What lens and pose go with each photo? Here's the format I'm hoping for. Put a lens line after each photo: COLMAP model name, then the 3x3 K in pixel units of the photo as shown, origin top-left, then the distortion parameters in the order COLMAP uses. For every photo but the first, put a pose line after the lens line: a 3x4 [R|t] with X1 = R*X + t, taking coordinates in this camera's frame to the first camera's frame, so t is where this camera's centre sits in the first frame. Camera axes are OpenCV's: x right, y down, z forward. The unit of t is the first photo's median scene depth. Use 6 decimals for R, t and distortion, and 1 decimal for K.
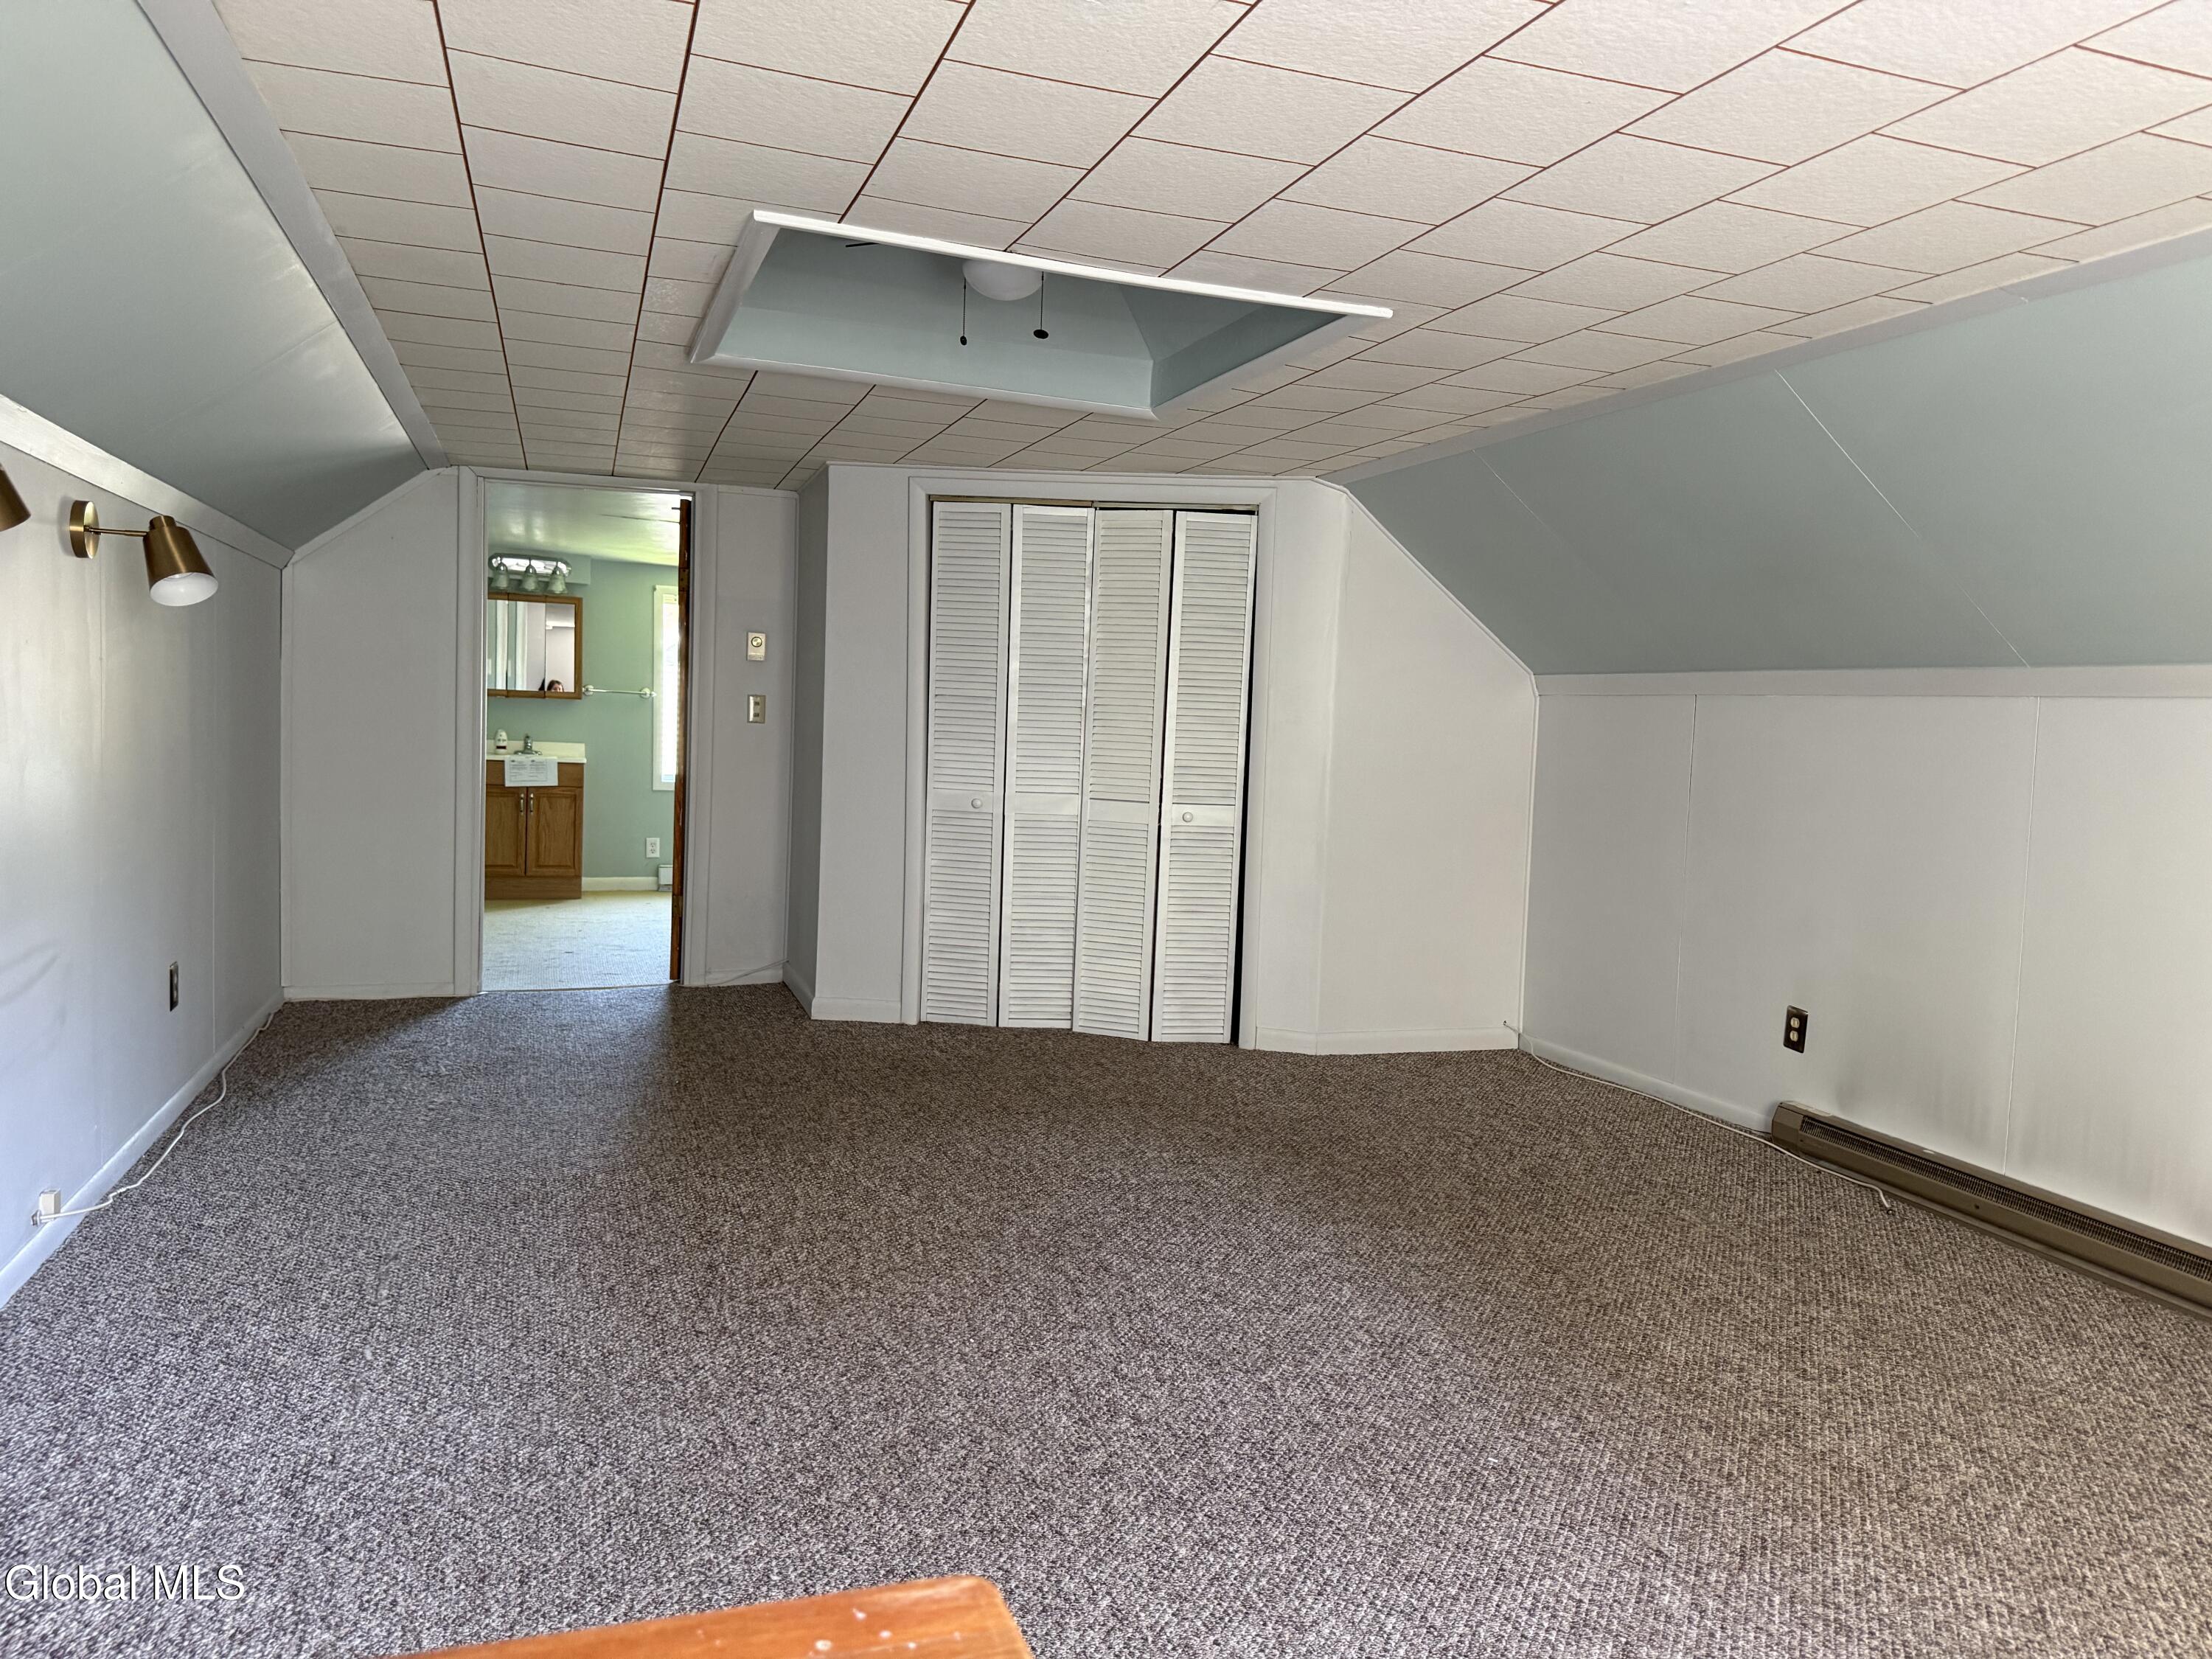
lens RADIAL K [[1570.4, 0, 1106.0], [0, 1570.4, 829.5], [0, 0, 1]] dist [0.171423, -0.240235]
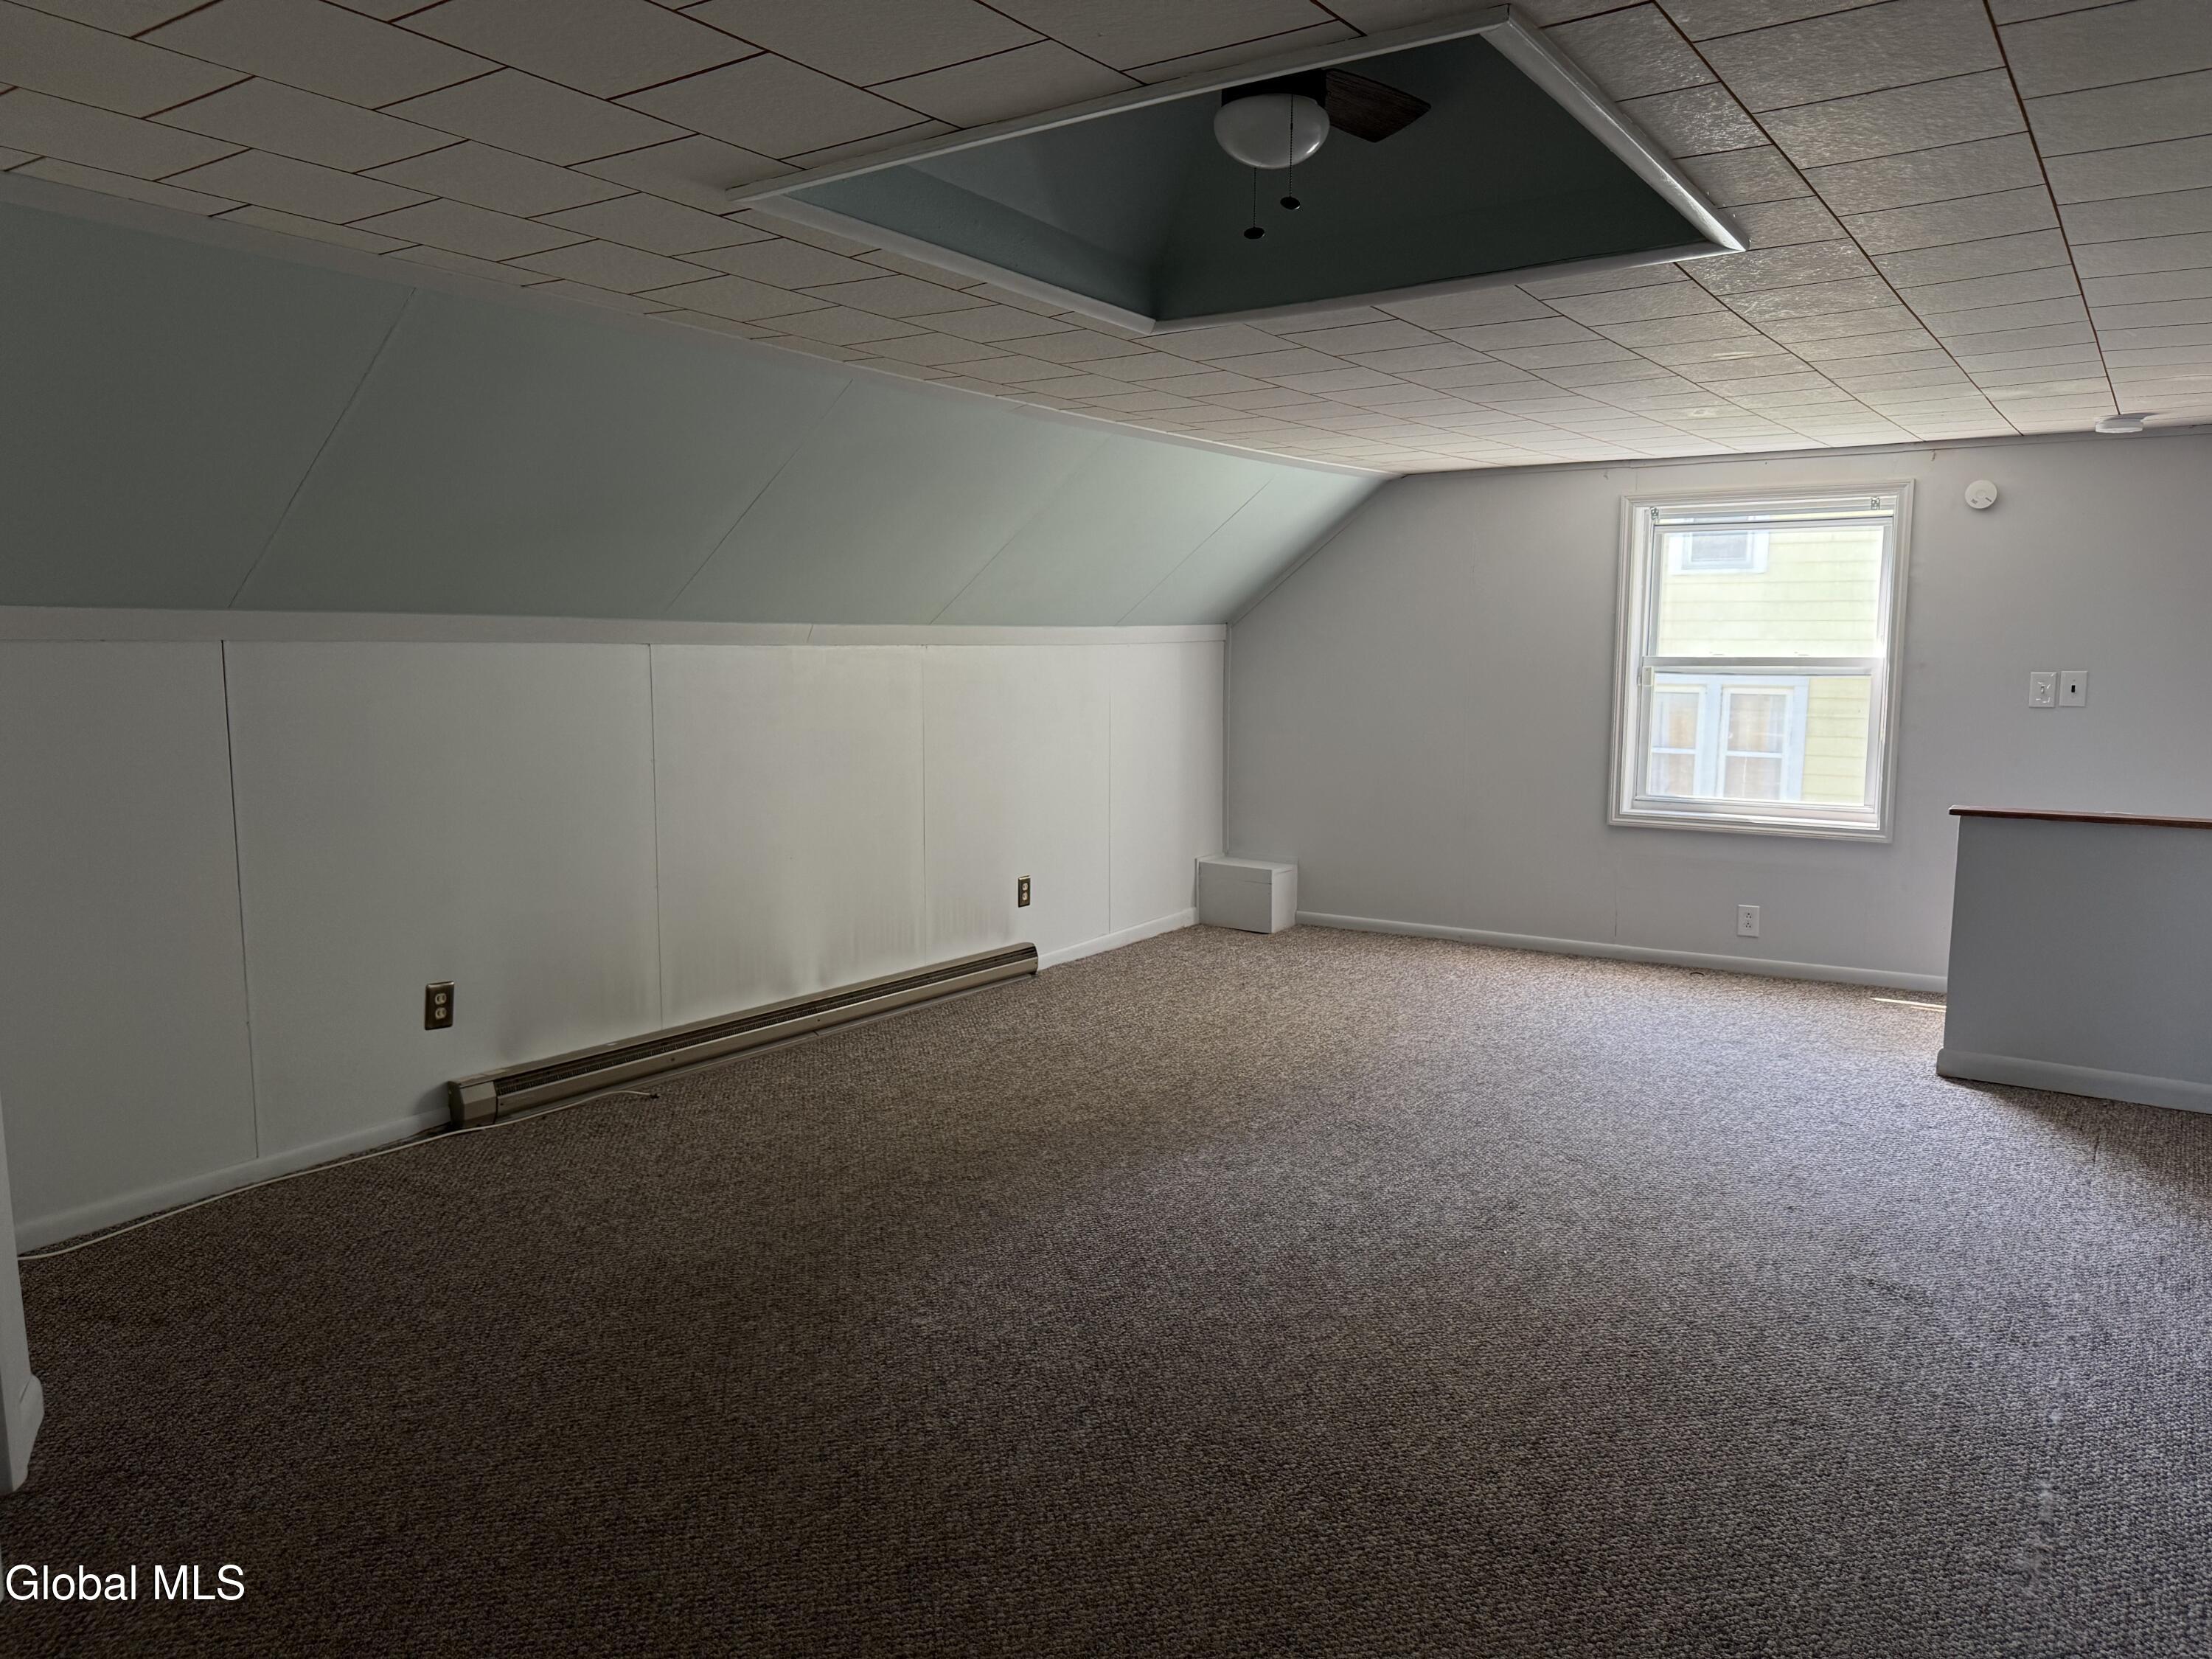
lens RADIAL K [[1570.4, 0, 1106.0], [0, 1570.4, 829.5], [0, 0, 1]] dist [0.171423, -0.240235]
pose [[-0.608354, -0.136440, 0.781850, -0.392037], [0.023011, 0.981666, 0.189214, -0.108155], [-0.793333, 0.133100, -0.594060, 0.944521]]
